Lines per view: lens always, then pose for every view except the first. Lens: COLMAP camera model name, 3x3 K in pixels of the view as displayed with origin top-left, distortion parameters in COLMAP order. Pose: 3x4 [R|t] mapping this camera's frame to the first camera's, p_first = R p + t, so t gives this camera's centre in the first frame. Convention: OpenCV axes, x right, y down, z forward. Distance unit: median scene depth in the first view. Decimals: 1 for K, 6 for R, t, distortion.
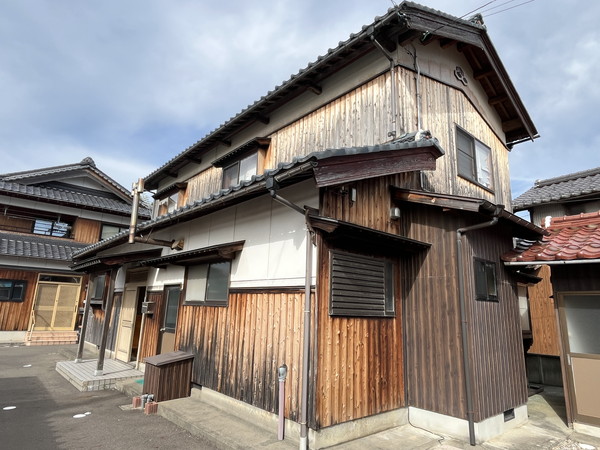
lens RADIAL K [[363.2, 0, 300.0], [0, 363.2, 225.0], [0, 0, 1]] dist [-0.000182, -0.000280]
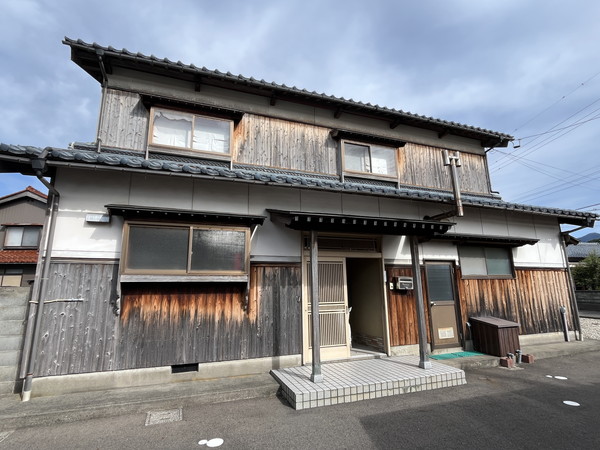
lens RADIAL K [[303.0, 0, 300.0], [0, 303.0, 225.0], [0, 0, 1]] dist [0.000266, 0.000080]
pose [[0.368407, 0.148713, 0.917693, -1.715457], [-0.187231, 0.978765, -0.083446, 0.277767], [-0.910615, -0.141078, 0.388428, 1.353751]]
